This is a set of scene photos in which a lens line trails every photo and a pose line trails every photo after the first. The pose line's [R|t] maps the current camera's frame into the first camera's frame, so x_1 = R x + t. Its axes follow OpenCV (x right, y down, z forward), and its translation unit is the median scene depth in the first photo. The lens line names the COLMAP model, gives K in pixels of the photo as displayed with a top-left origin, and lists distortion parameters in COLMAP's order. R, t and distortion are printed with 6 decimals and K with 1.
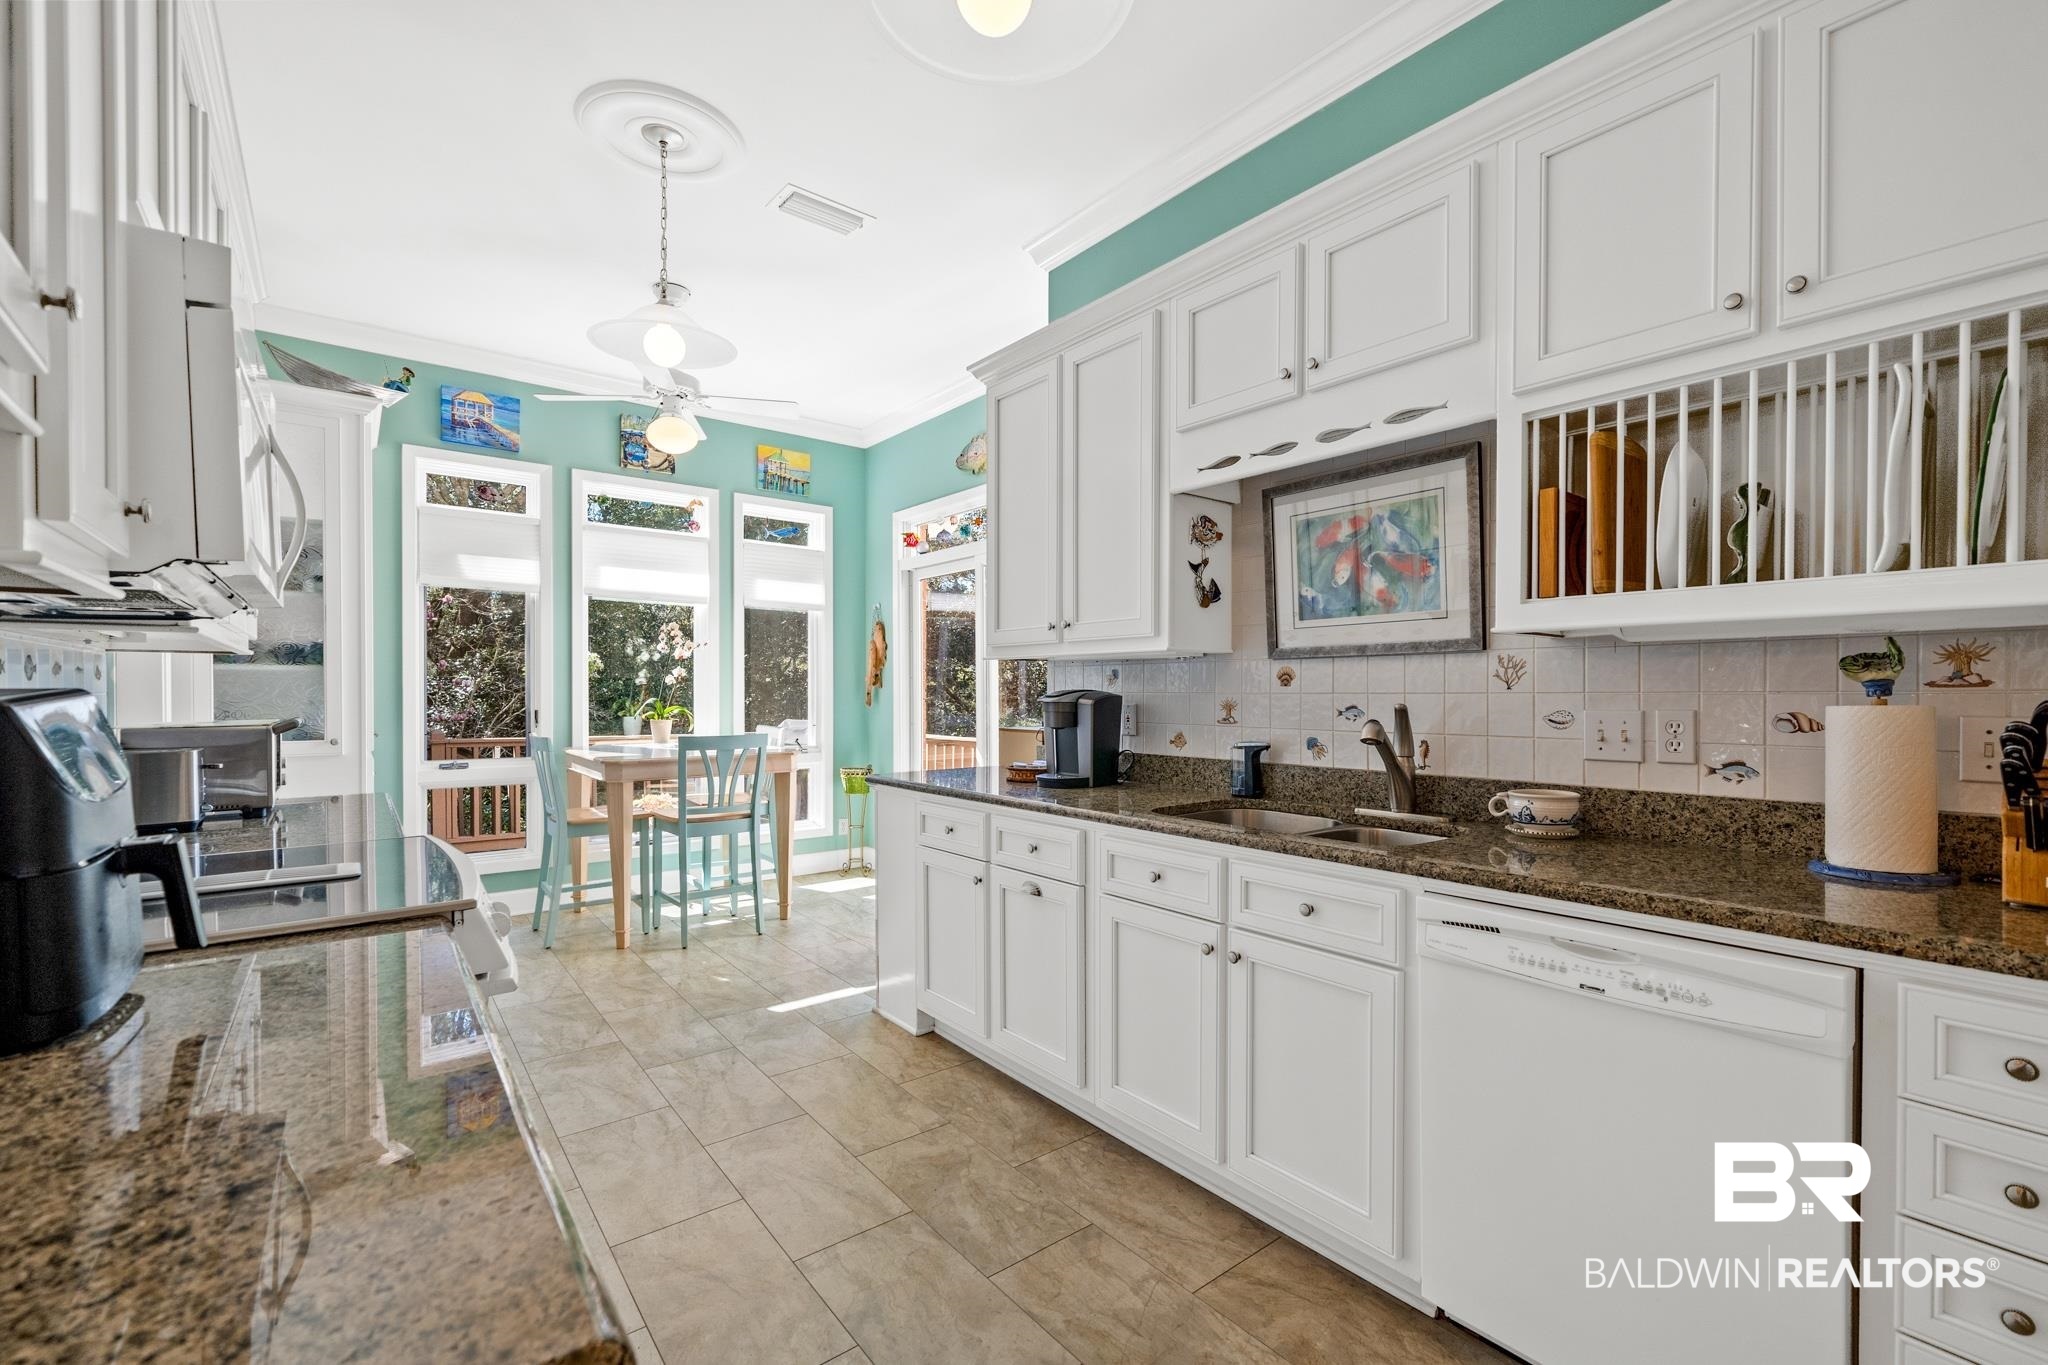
lens RADIAL K [[853.6, 0, 1026.4], [0, 853.6, 686.9], [0, 0, 1]] dist [0.010299, 0.000809]
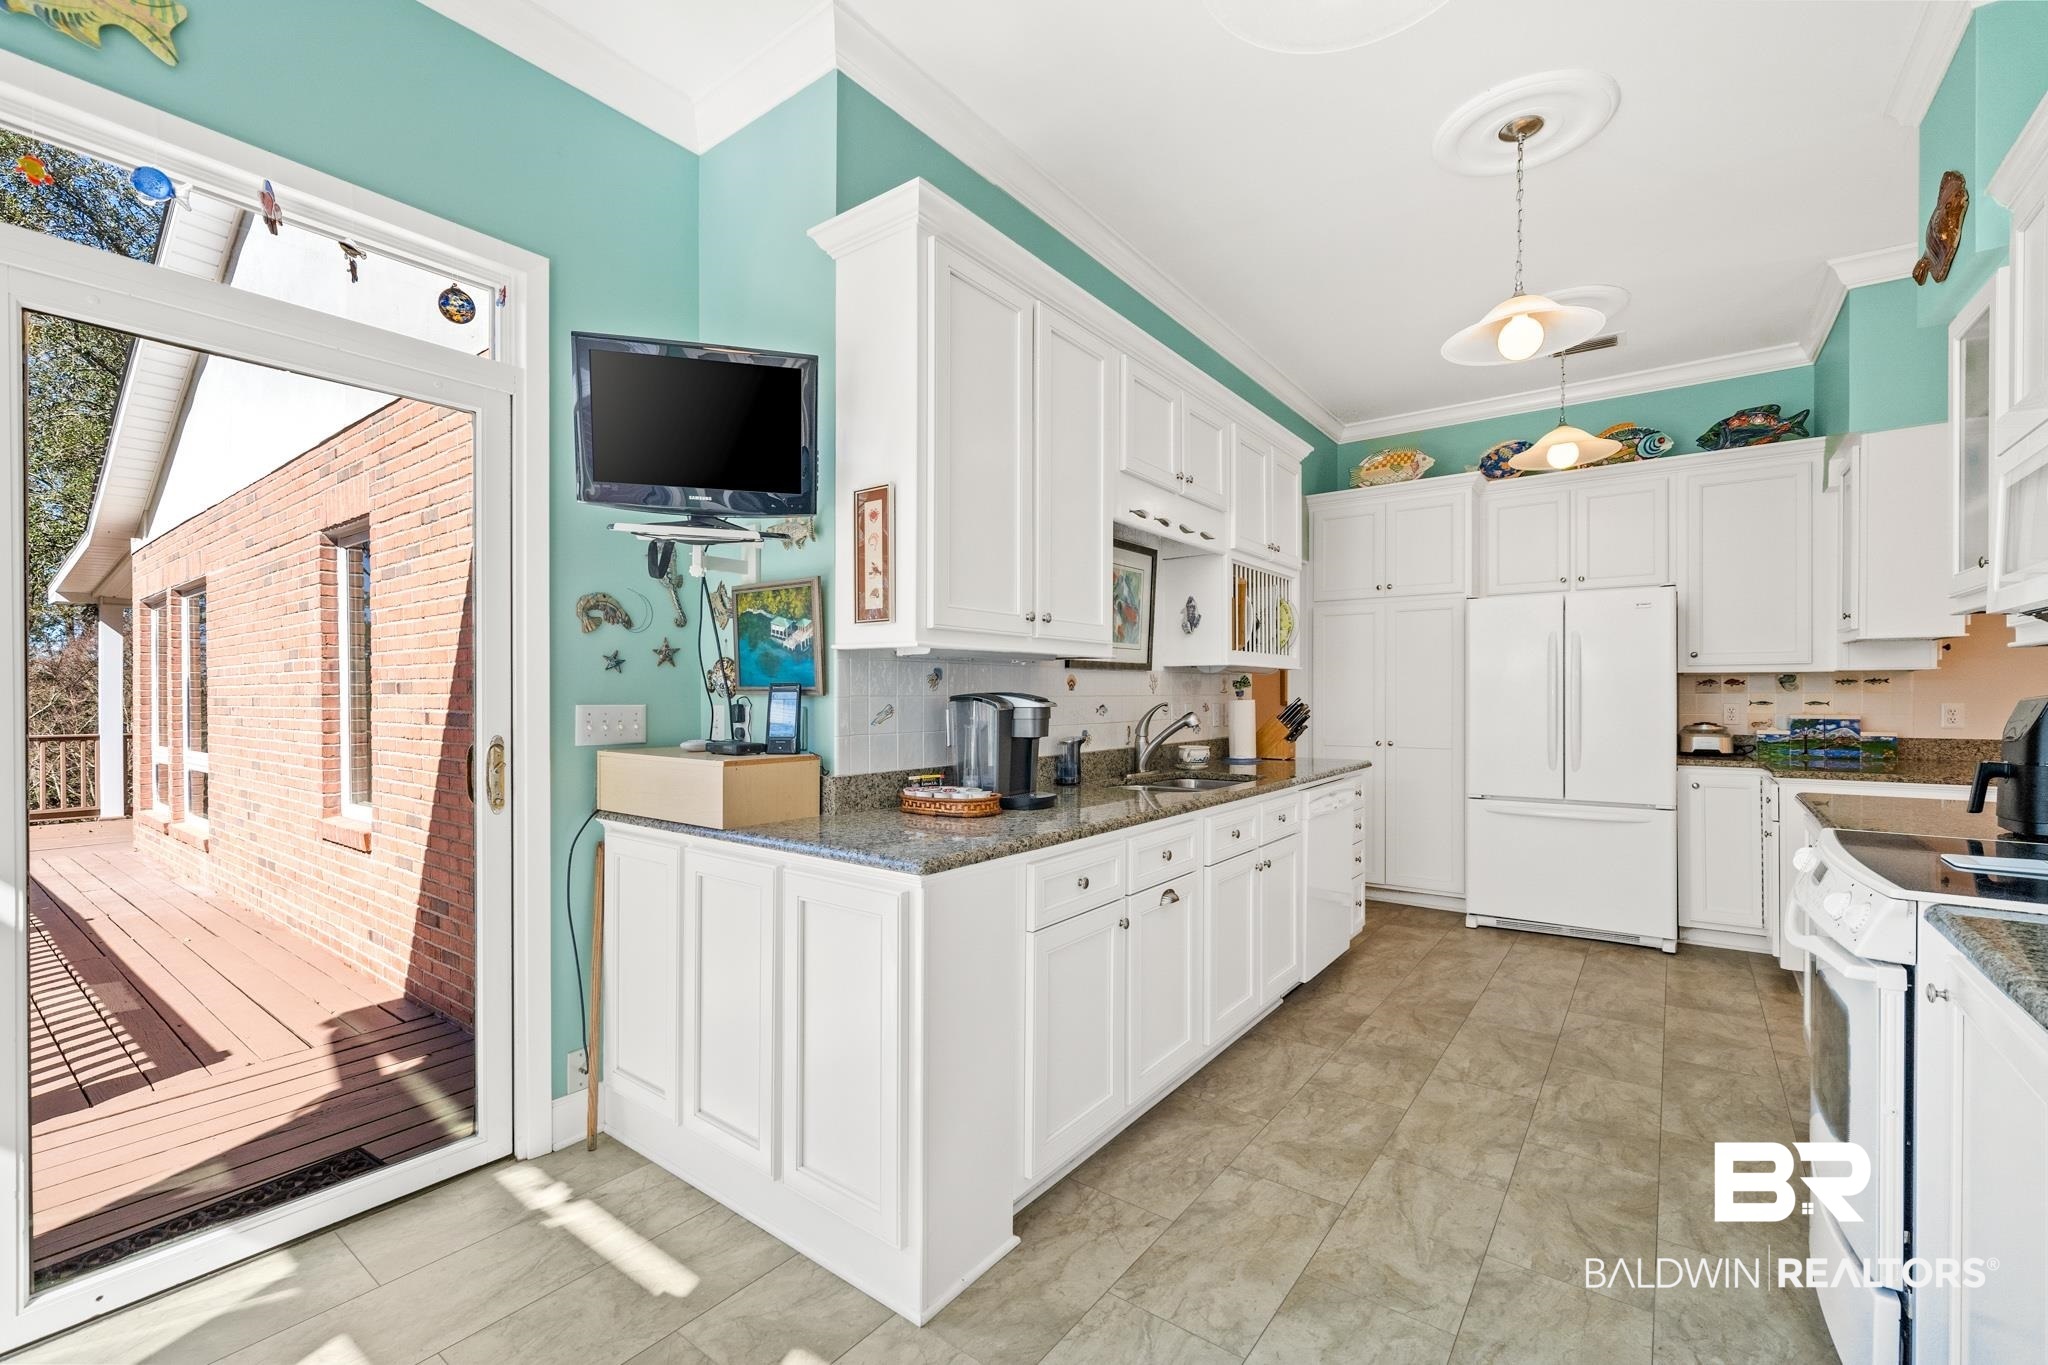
lens RADIAL K [[853.6, 0, 1029.9], [0, 853.6, 699.9], [0, 0, 1]] dist [0.010299, 0.000809]
pose [[-0.246600, -0.003031, 0.969113, -1.073383], [-0.002567, 0.999994, 0.002474, 0.011754], [-0.969114, -0.001877, -0.246606, 1.667019]]
